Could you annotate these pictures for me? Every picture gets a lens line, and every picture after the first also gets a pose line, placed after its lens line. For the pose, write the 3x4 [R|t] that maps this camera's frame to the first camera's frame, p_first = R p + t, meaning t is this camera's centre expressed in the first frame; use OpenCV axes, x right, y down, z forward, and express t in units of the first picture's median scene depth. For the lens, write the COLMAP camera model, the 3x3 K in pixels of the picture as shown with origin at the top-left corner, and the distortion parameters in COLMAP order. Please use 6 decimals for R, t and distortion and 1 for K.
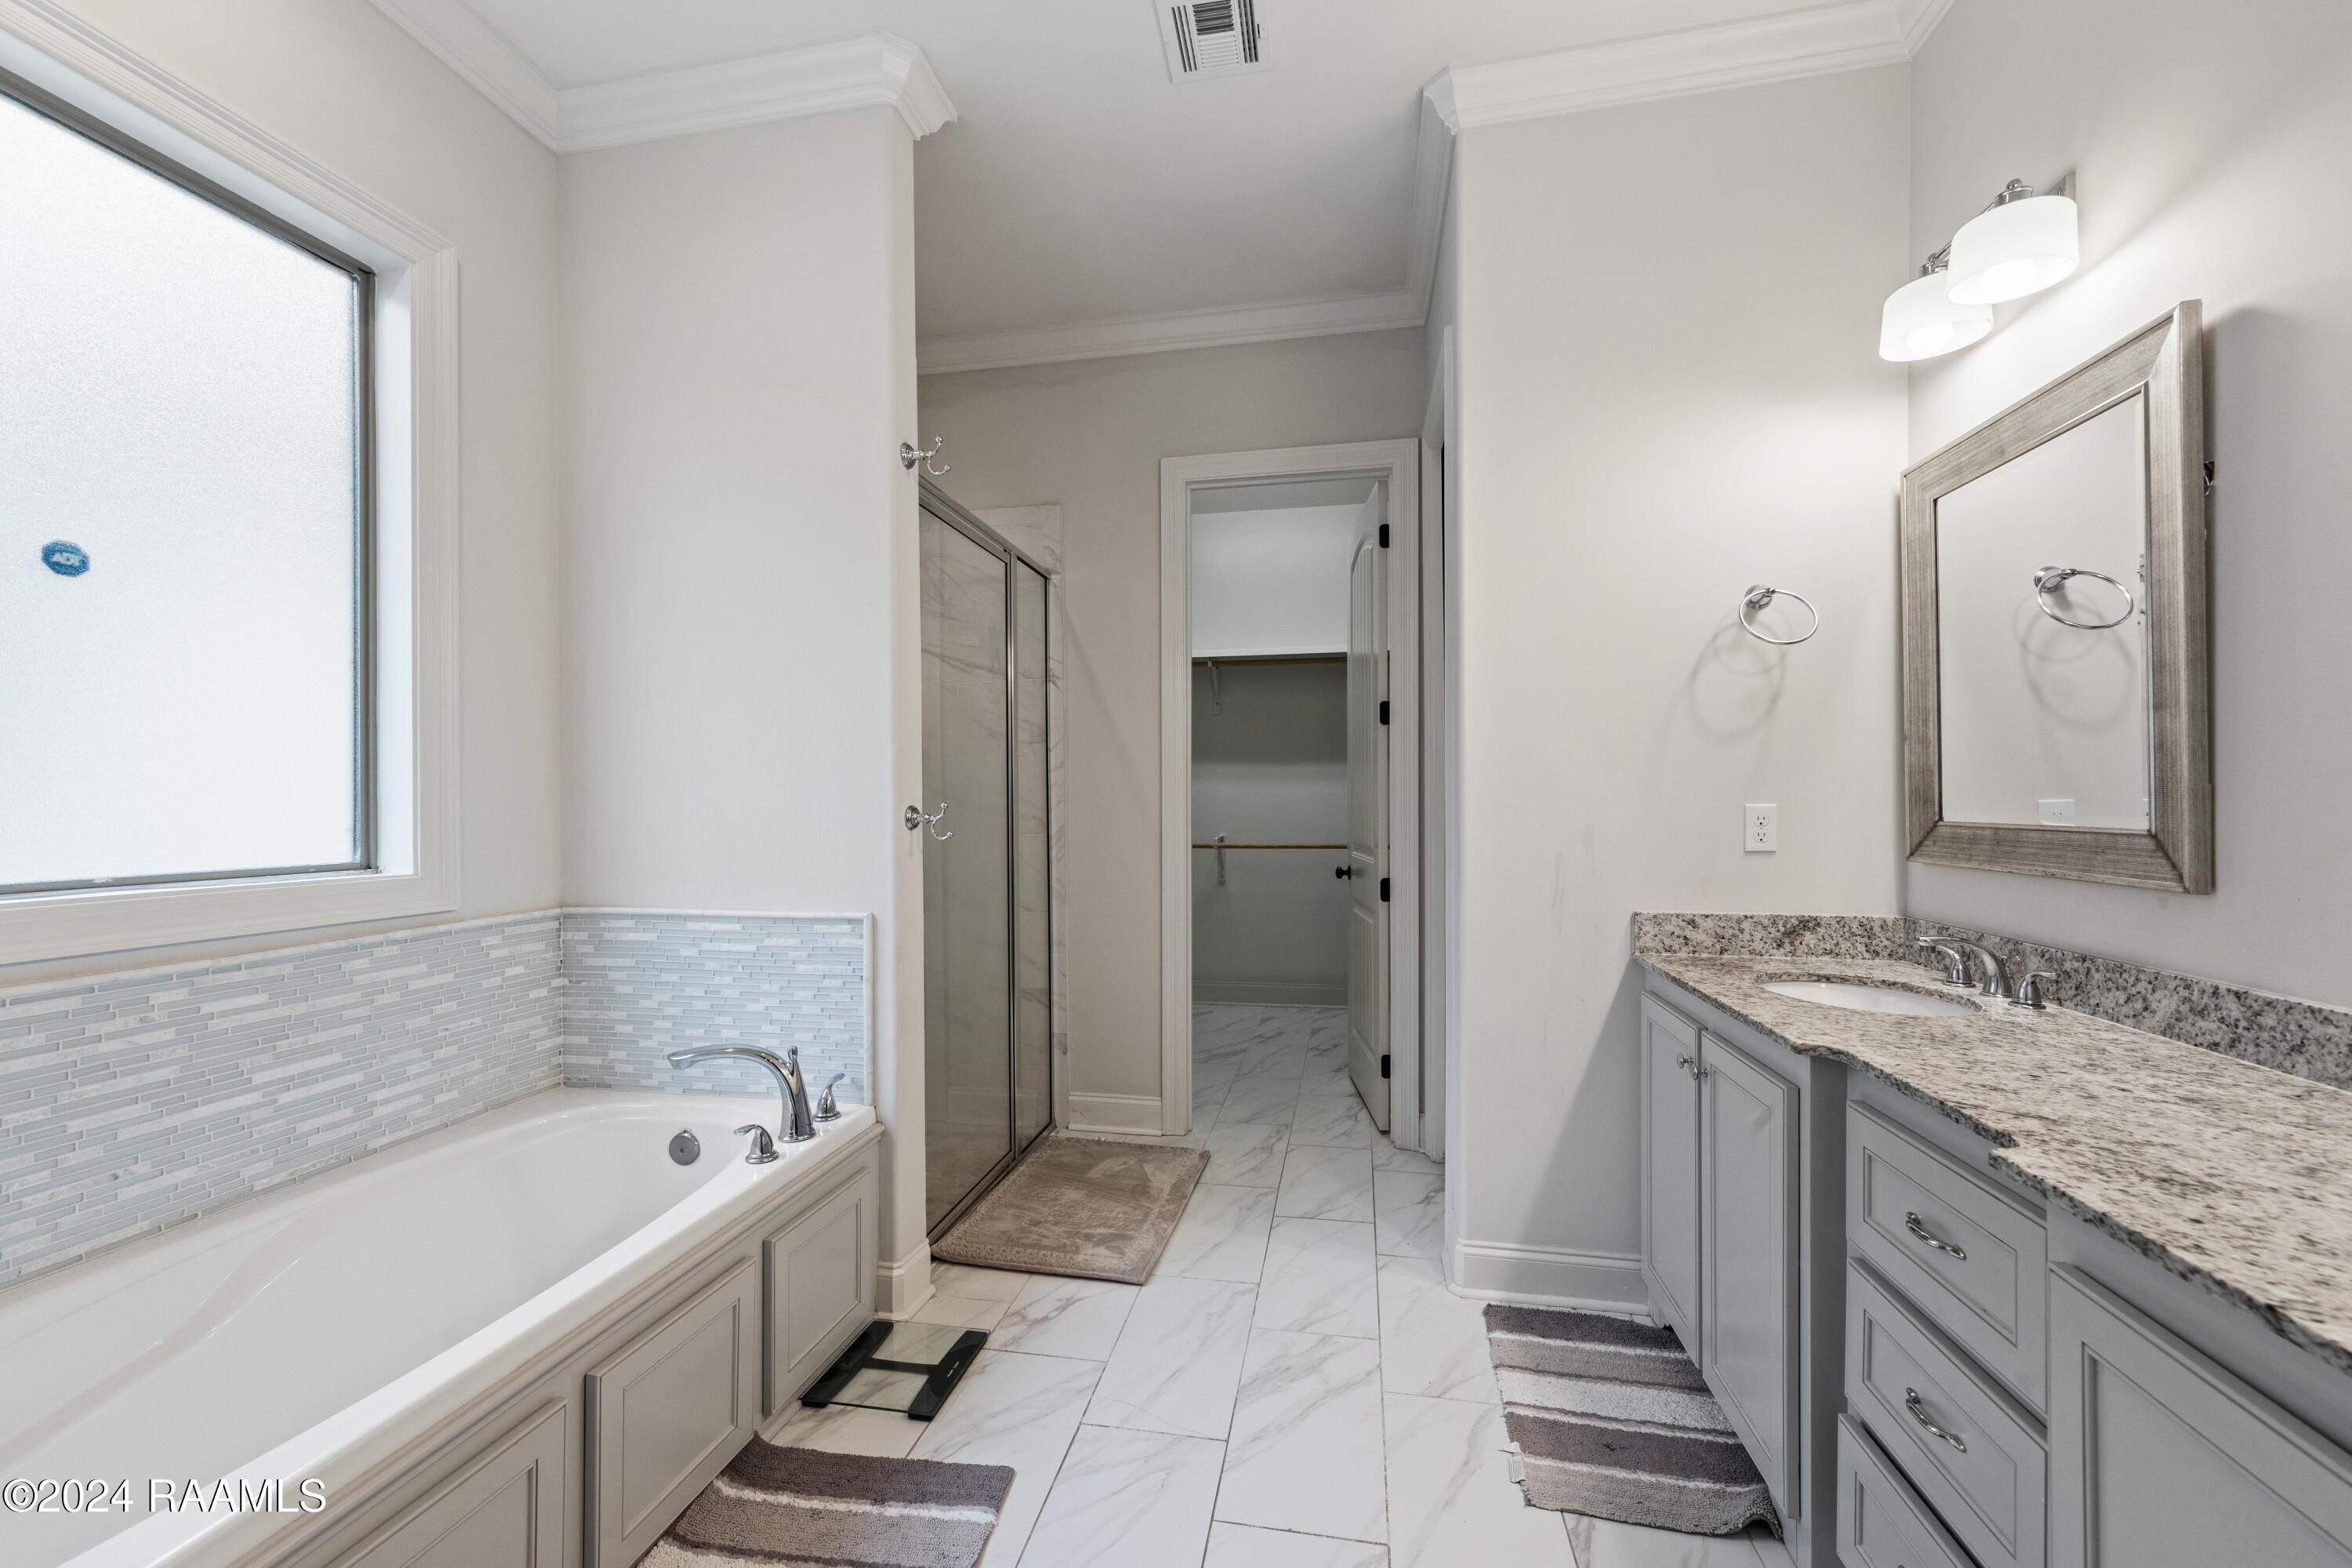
lens RADIAL K [[911.8, 0, 1179.8], [0, 911.8, 792.4], [0, 0, 1]] dist [0.008440, -0.000051]
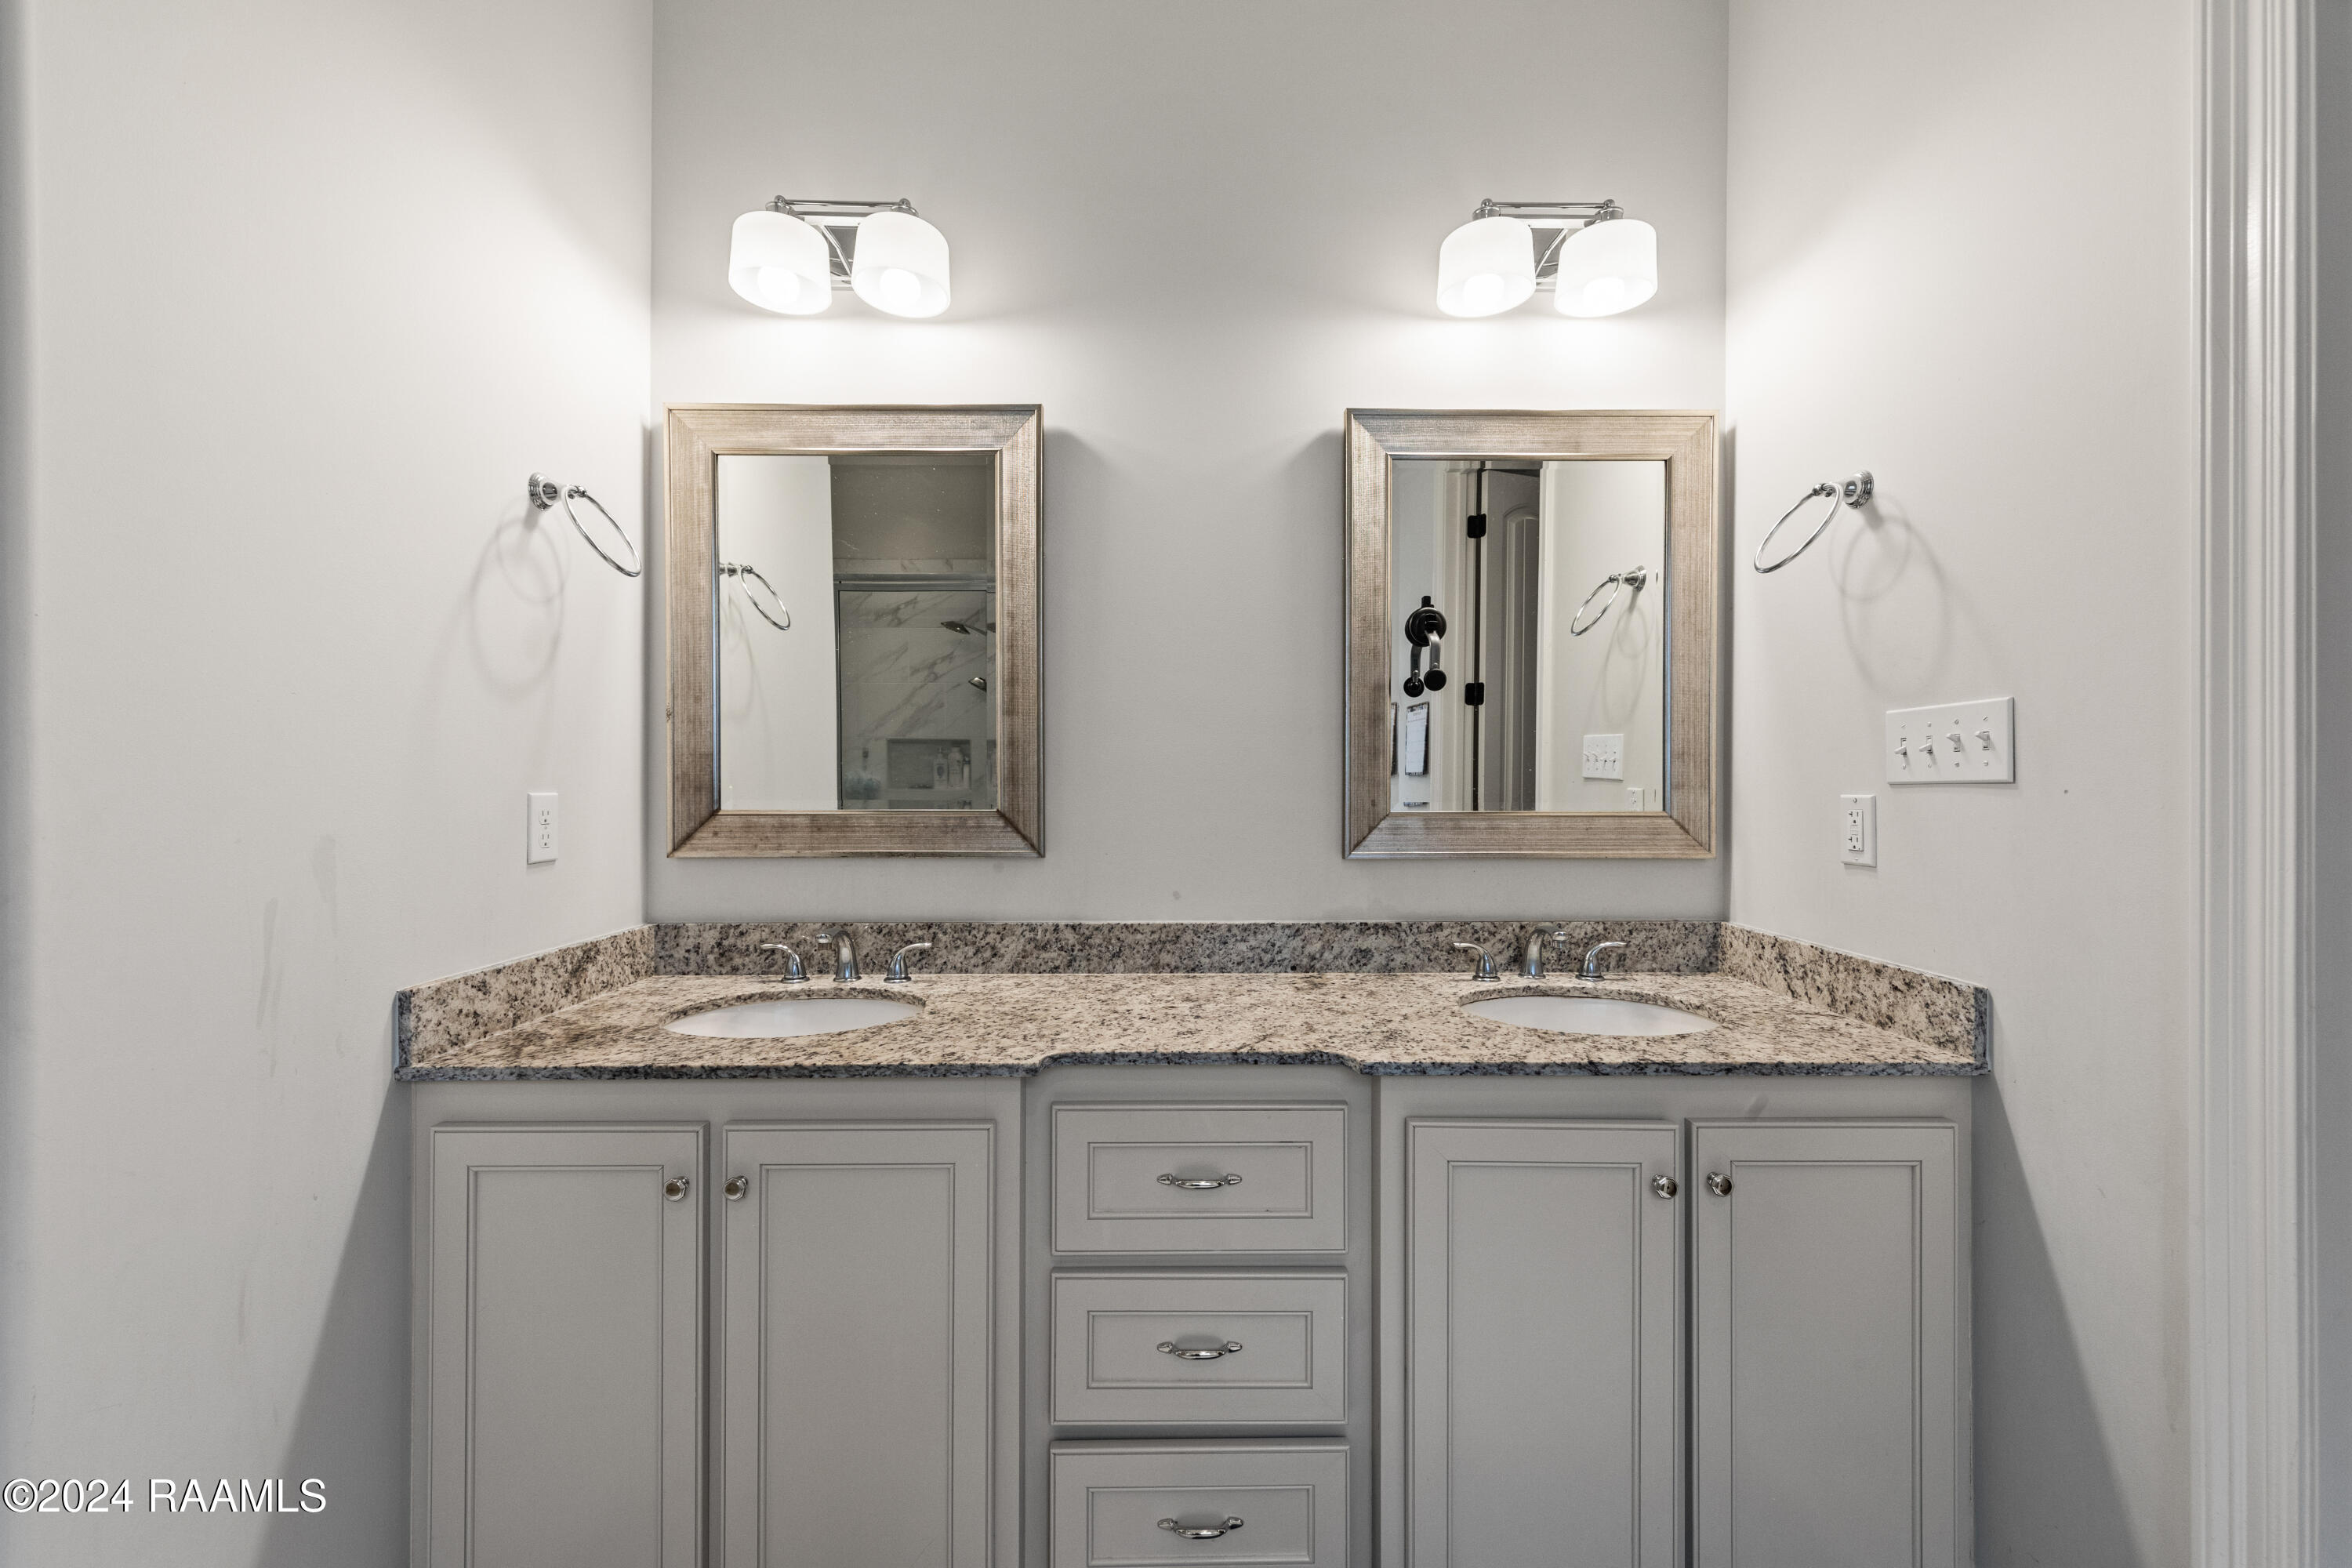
lens RADIAL K [[911.8, 0, 1185.0], [0, 911.8, 785.0], [0, 0, 1]] dist [0.008440, -0.000051]
pose [[-0.192806, 0.002217, 0.981234, -0.193191], [-0.007000, 0.999969, -0.003635, 0.008708], [-0.981212, -0.007569, -0.192784, 0.940545]]
